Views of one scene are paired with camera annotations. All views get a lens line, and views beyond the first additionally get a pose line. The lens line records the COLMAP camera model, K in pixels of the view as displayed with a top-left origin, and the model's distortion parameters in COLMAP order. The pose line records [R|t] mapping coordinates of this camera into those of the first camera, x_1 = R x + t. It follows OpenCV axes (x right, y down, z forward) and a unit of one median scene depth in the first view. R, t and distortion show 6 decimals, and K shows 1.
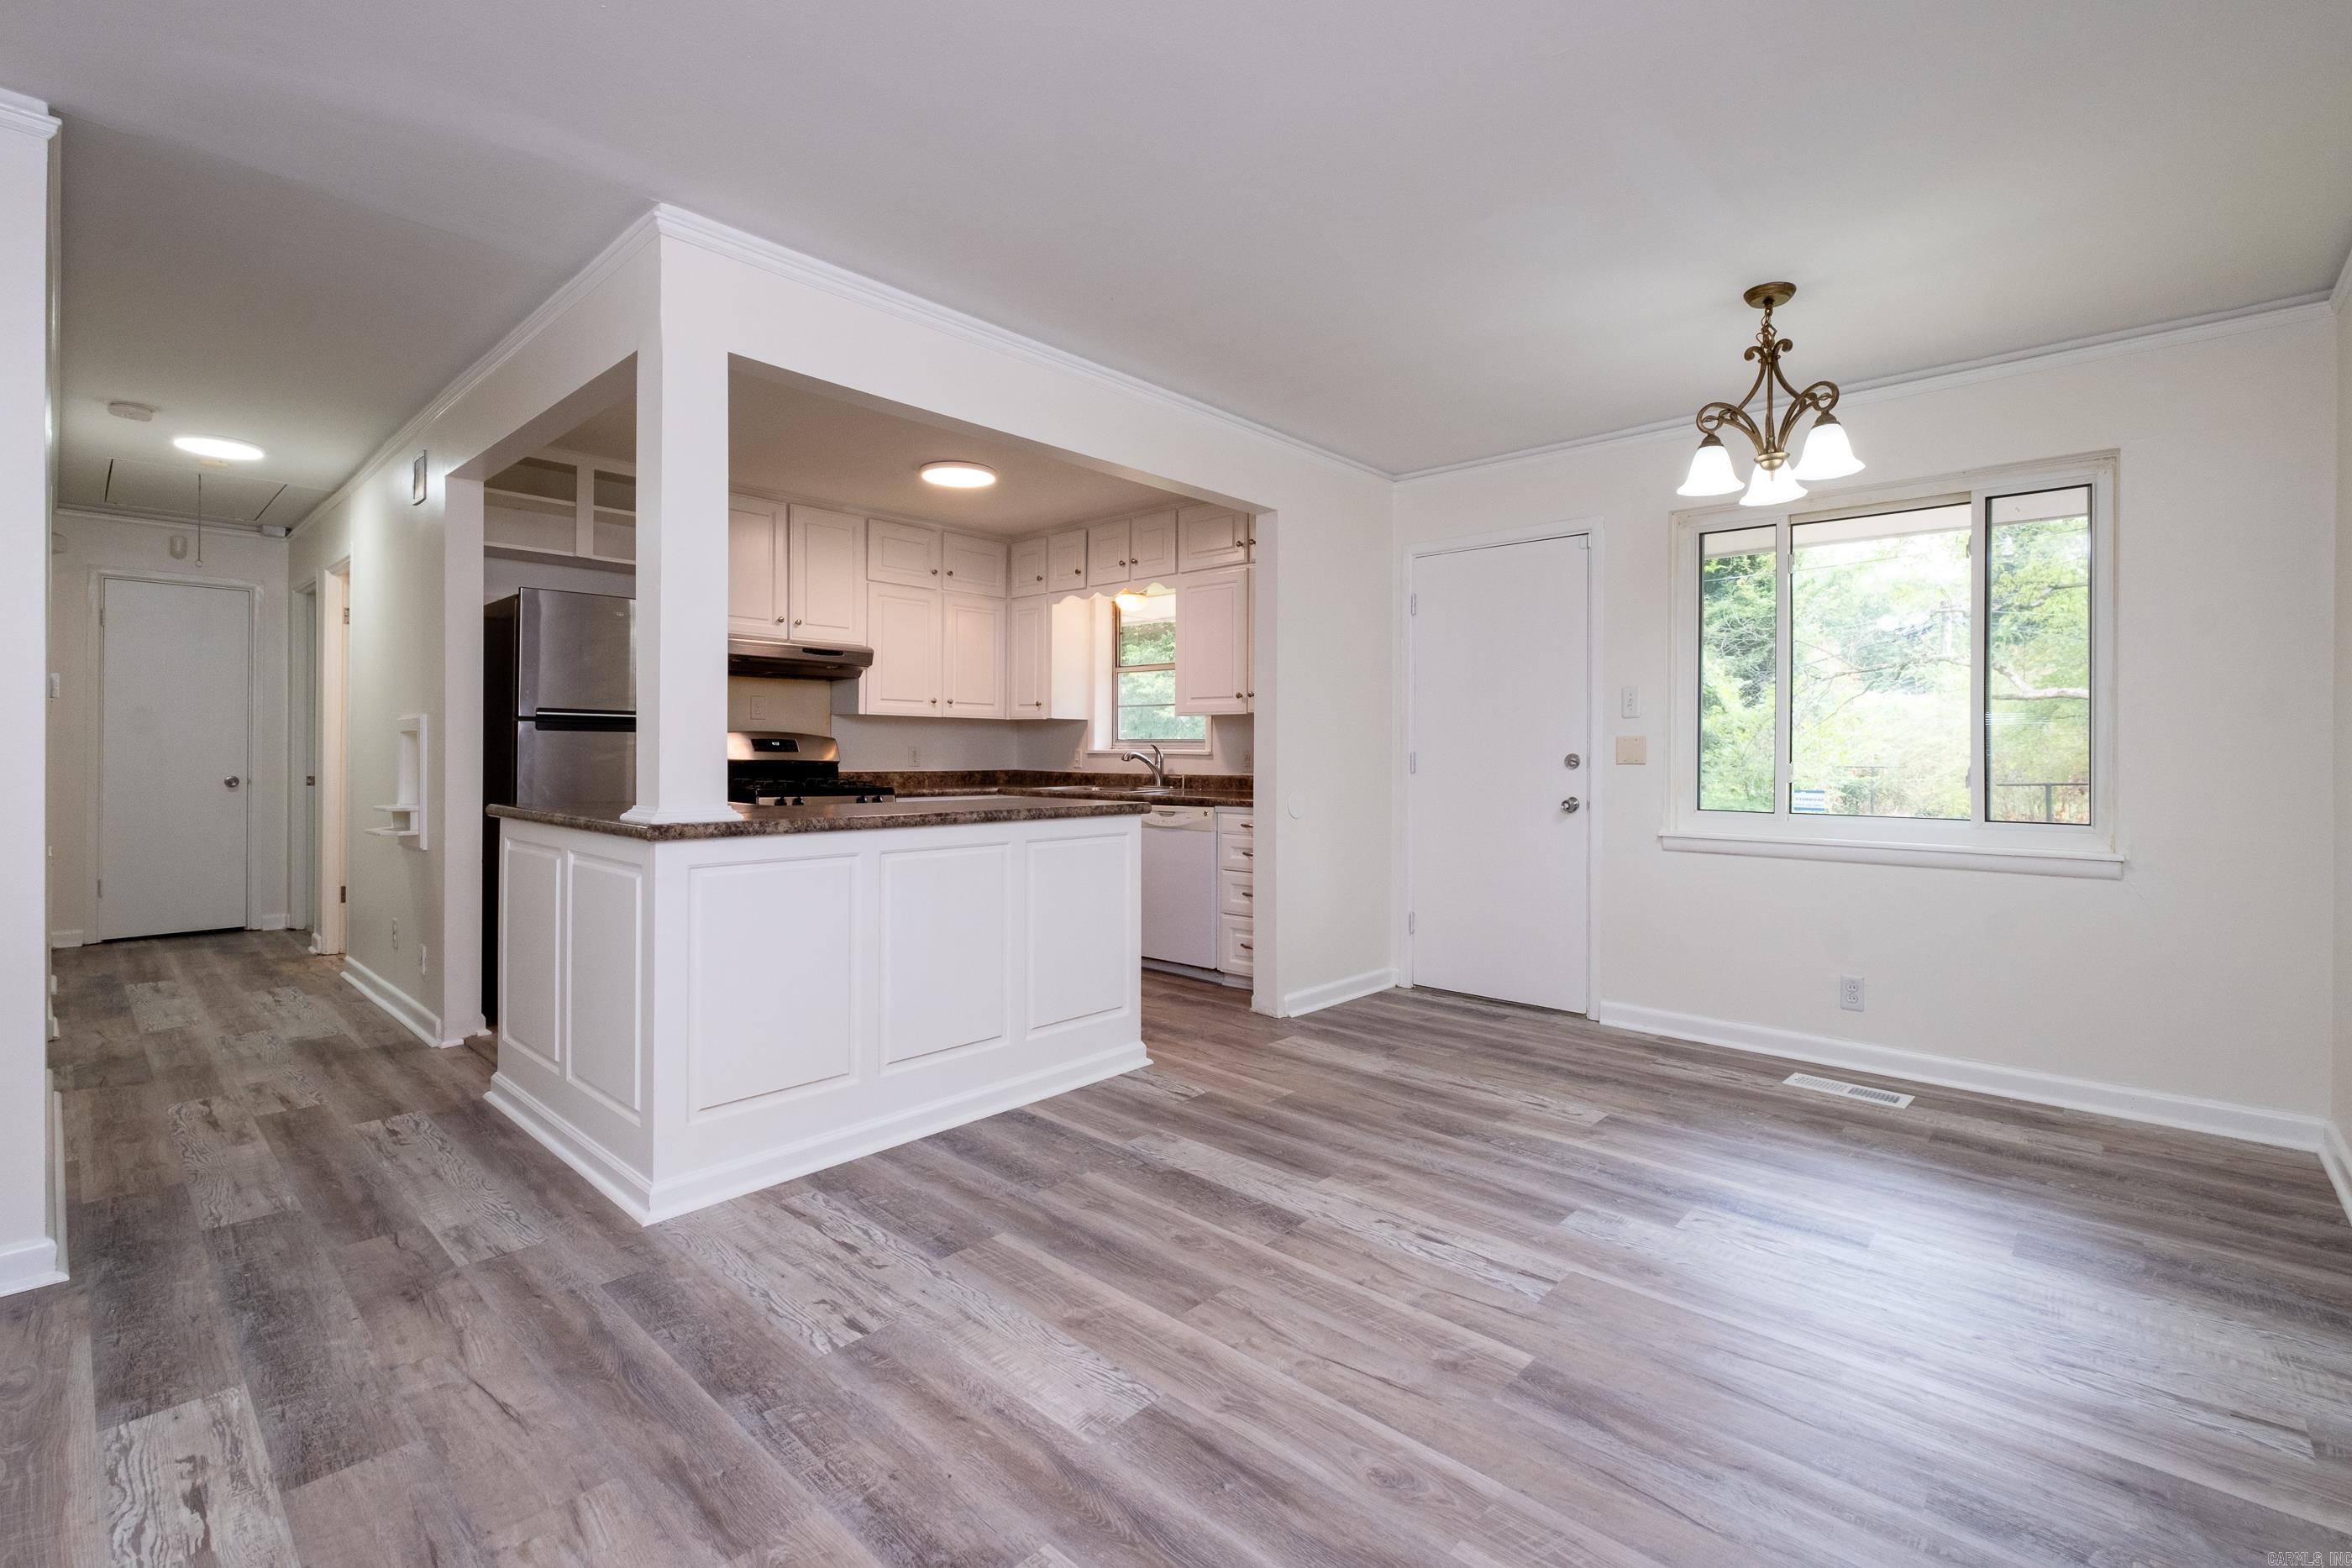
lens RADIAL K [[1059.1, 0, 1186.7], [0, 1059.1, 740.8], [0, 0, 1]] dist [-0.004642, -0.000538]
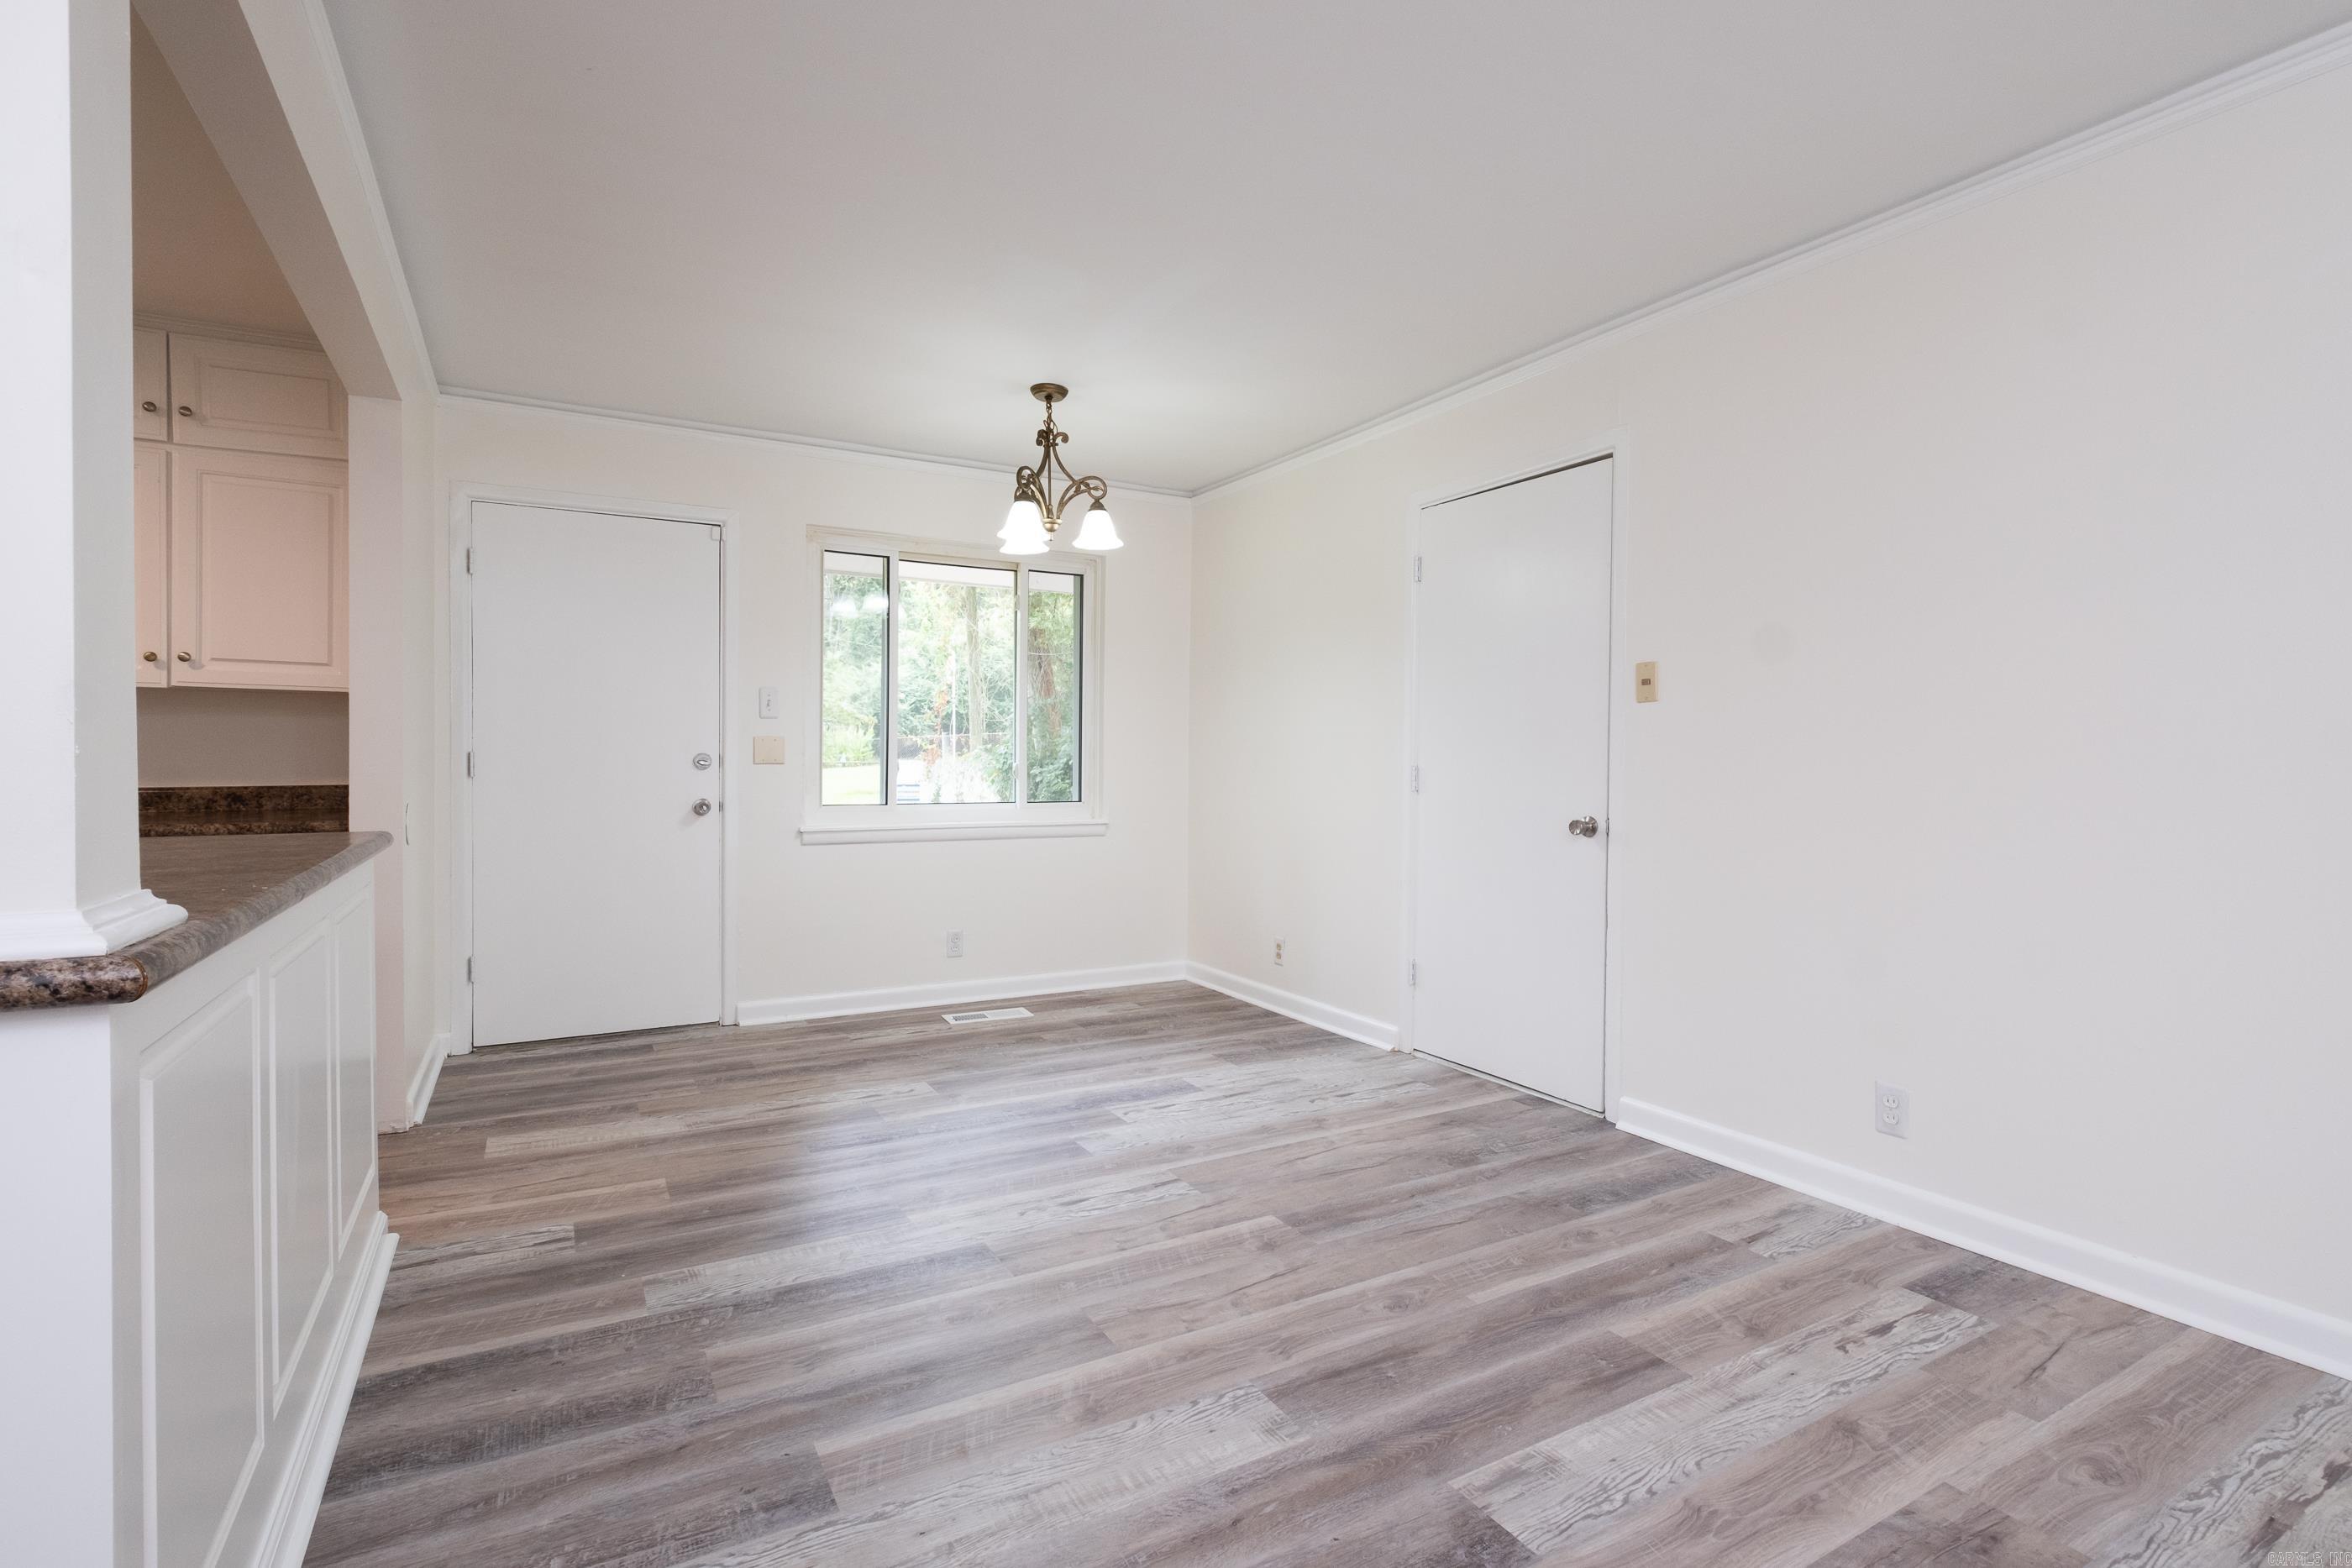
lens RADIAL K [[1059.1, 0, 1147.6], [0, 1059.1, 751.8], [0, 0, 1]] dist [-0.004642, -0.000538]
pose [[0.317726, 0.011004, 0.948119, -0.517974], [-0.007873, 0.999929, -0.008967, 0.021512], [-0.948150, -0.004615, 0.317790, 0.410934]]
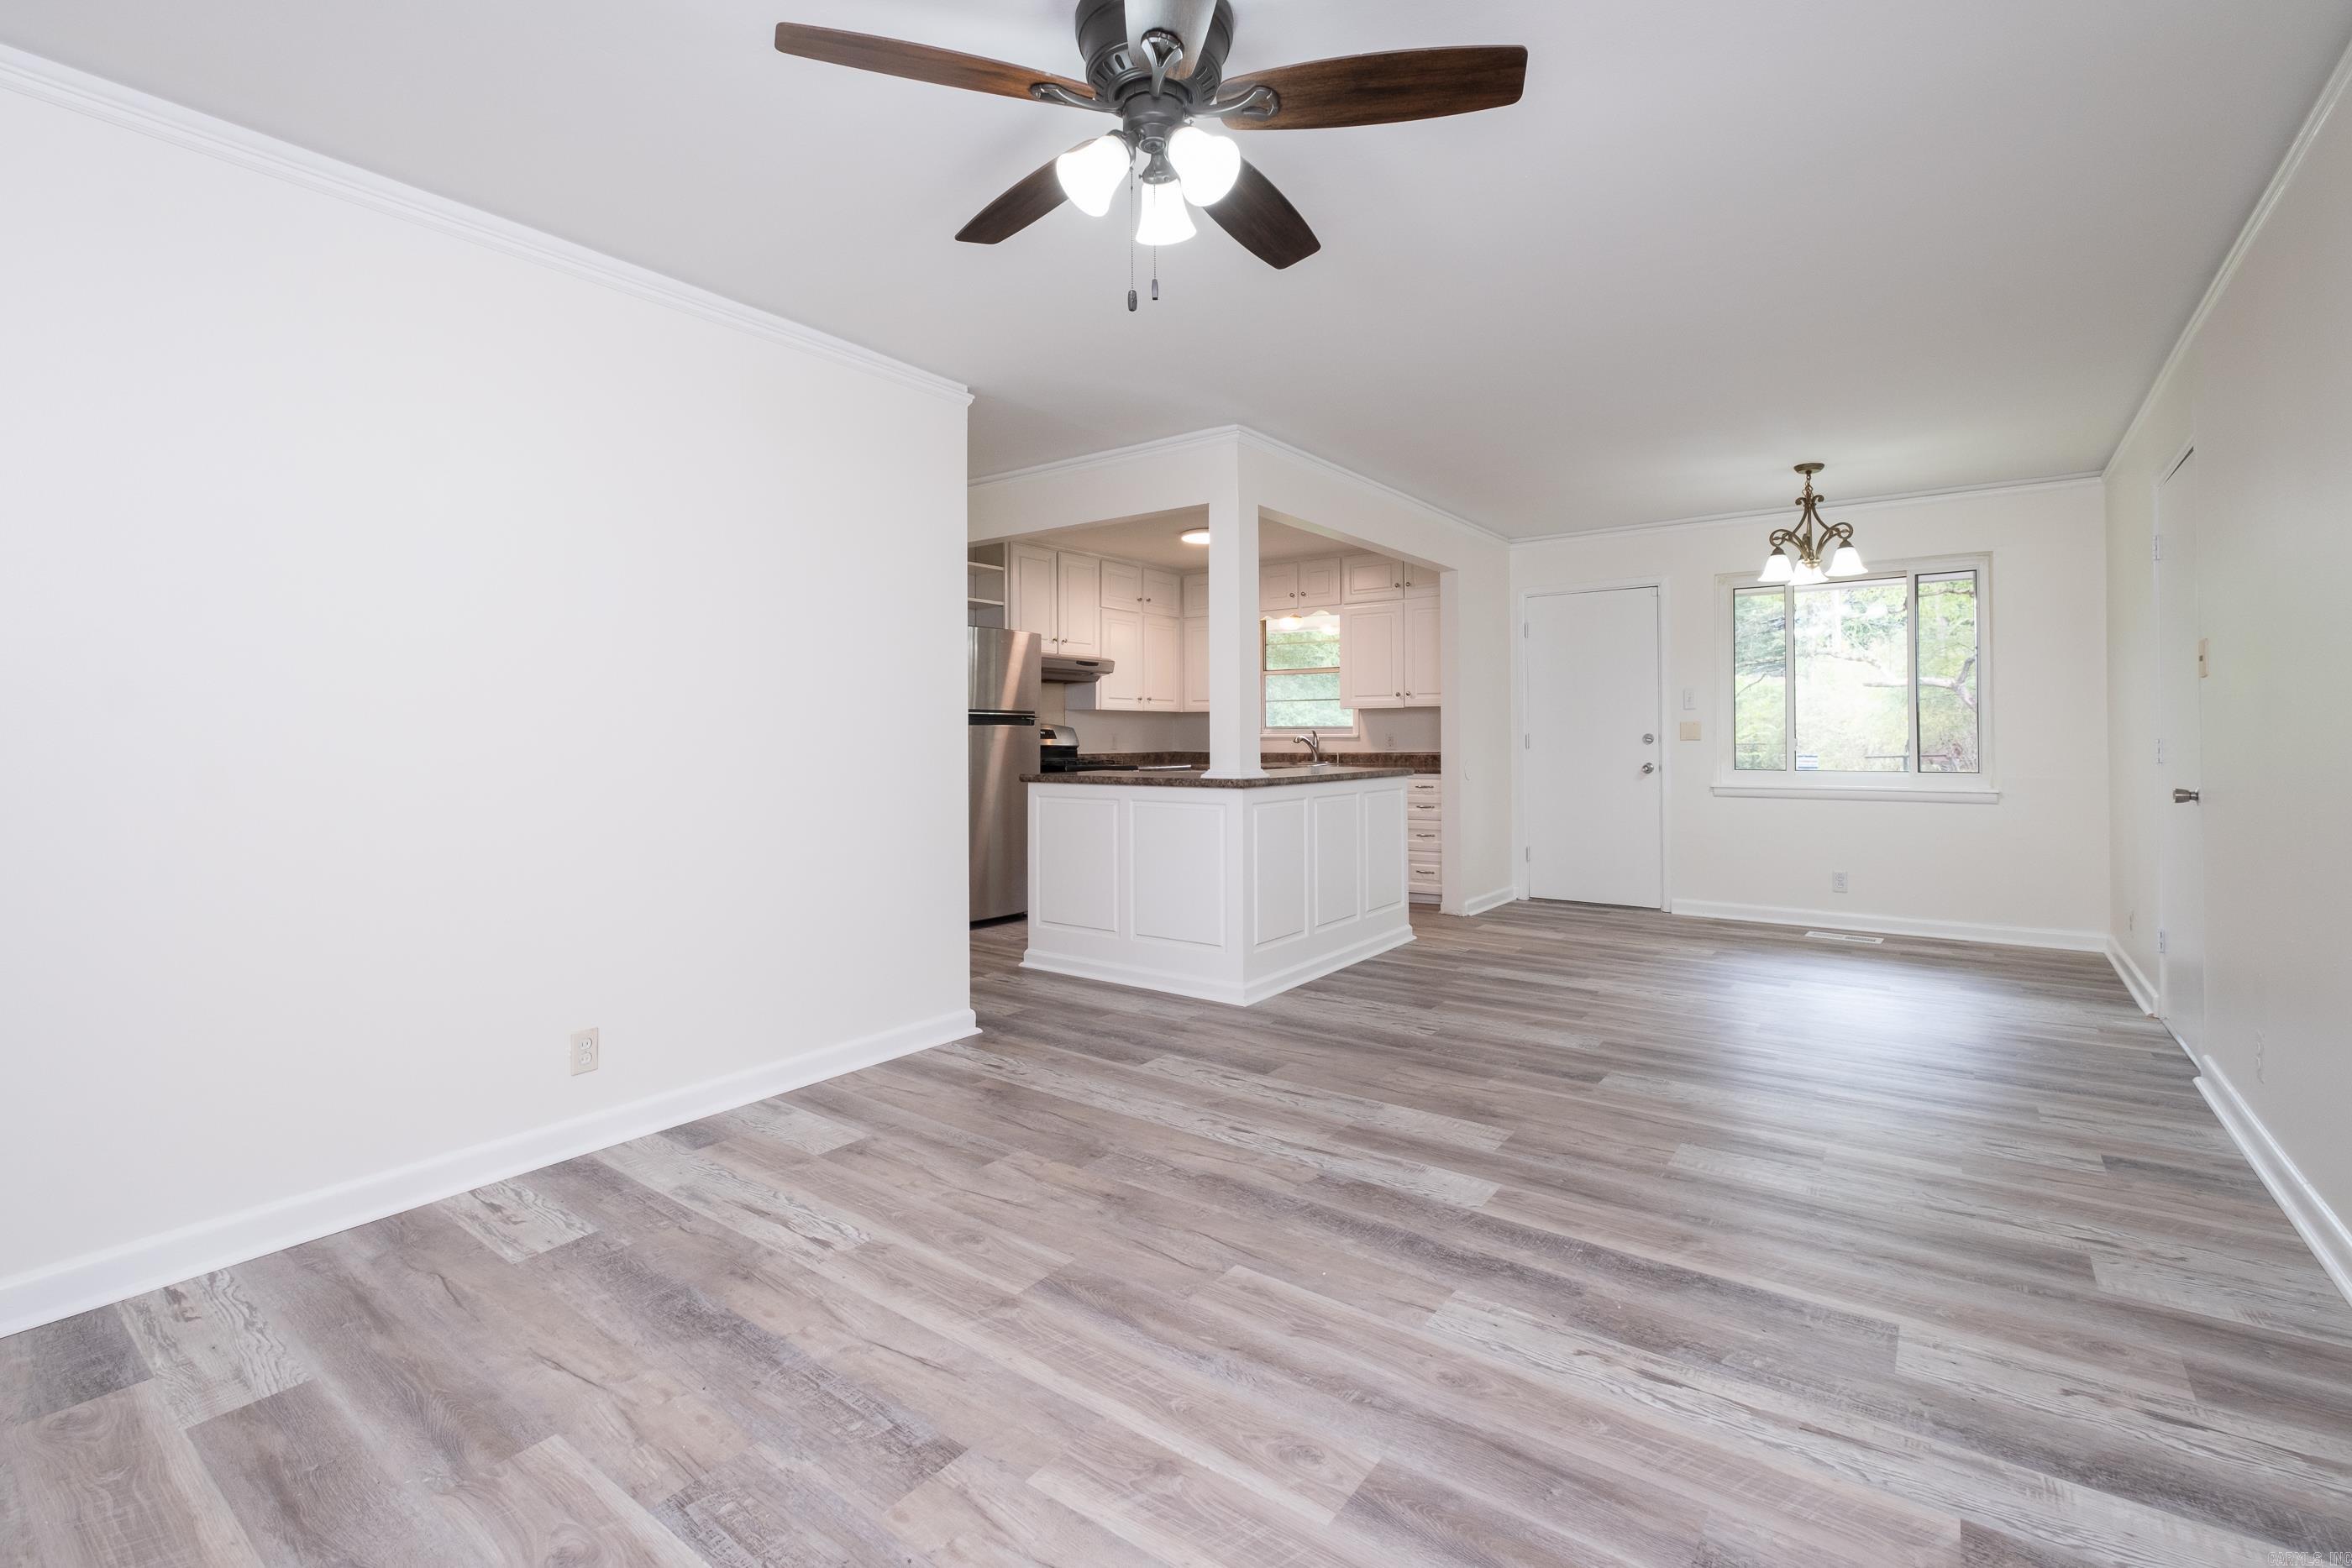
lens RADIAL K [[1059.1, 0, 1179.8], [0, 1059.1, 719.7], [0, 0, 1]] dist [-0.004642, -0.000538]
pose [[0.995084, -0.008803, 0.098640, -0.556864], [0.009234, 0.999950, -0.003920, -0.010299], [-0.098601, 0.004812, 0.995115, -0.531704]]
